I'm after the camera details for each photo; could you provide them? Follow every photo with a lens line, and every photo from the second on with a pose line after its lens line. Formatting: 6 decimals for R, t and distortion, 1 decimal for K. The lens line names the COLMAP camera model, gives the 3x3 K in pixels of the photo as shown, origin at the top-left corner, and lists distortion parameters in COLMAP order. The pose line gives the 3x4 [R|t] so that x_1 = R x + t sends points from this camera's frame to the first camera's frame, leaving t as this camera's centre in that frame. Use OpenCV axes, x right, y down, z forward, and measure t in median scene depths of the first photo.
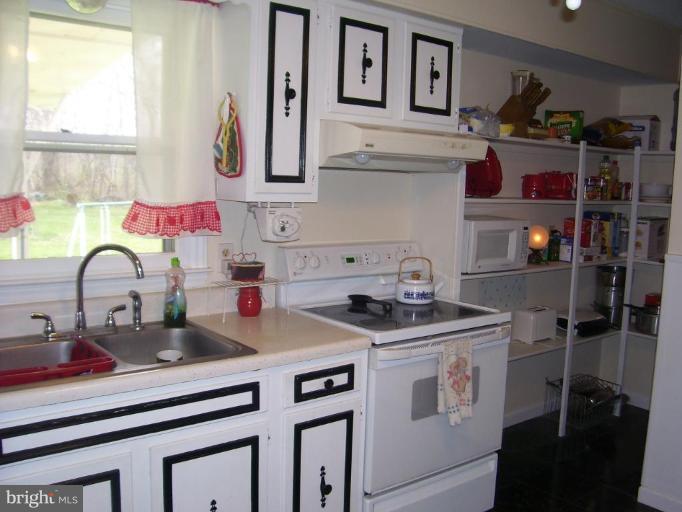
lens RADIAL K [[682.9, 0, 343.8], [0, 682.9, 258.6], [0, 0, 1]] dist [-0.182489, 0.160246]
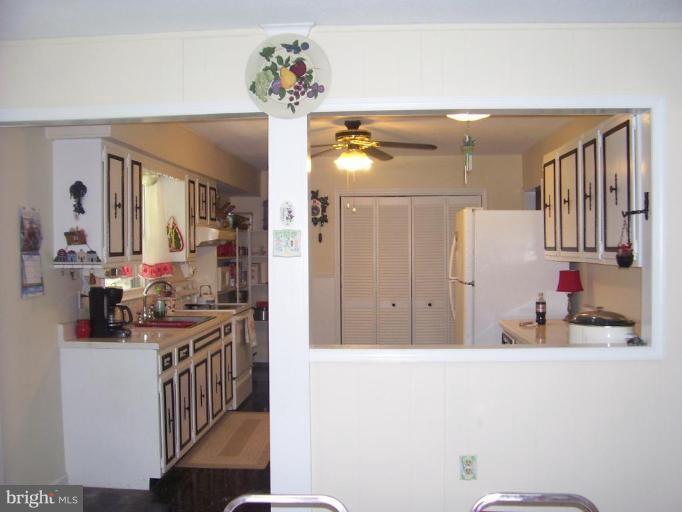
lens RADIAL K [[682.9, 0, 343.8], [0, 682.9, 258.6], [0, 0, 1]] dist [-0.182489, 0.160246]
pose [[0.673243, -0.056785, 0.737238, -1.509810], [0.129100, 0.990759, -0.041582, 0.077267], [-0.728064, 0.123173, 0.674352, -1.015066]]
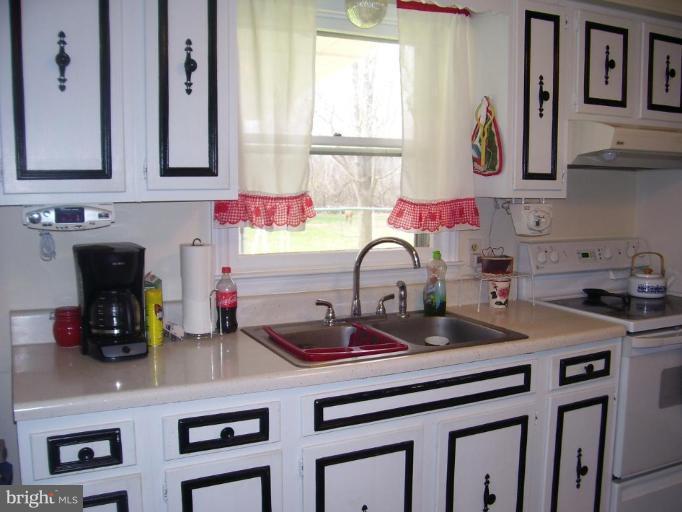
lens RADIAL K [[682.9, 0, 343.8], [0, 682.9, 258.6], [0, 0, 1]] dist [-0.182489, 0.160246]
pose [[0.976684, -0.003602, -0.214651, -0.161583], [0.001406, 0.999945, -0.010379, 0.021876], [0.214677, 0.009835, 0.976636, -0.088818]]
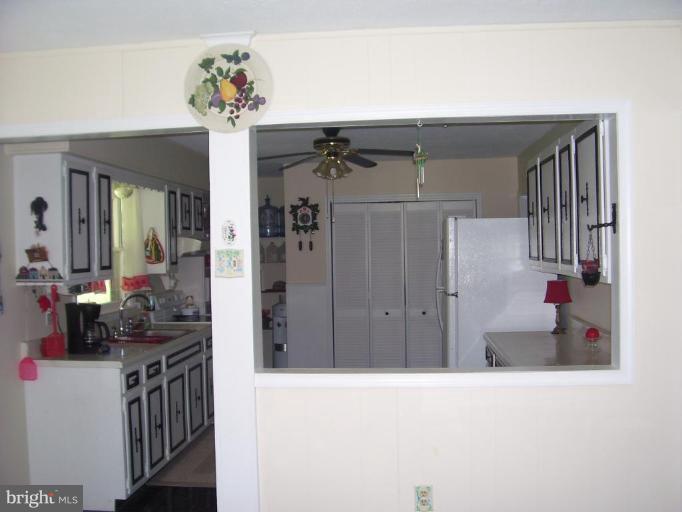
lens RADIAL K [[682.9, 0, 343.8], [0, 682.9, 258.6], [0, 0, 1]] dist [-0.182489, 0.160246]
pose [[0.697280, -0.064195, 0.713919, -1.366025], [0.138486, 0.989281, -0.046303, 0.058533], [-0.703294, 0.131154, 0.698696, -1.073434]]
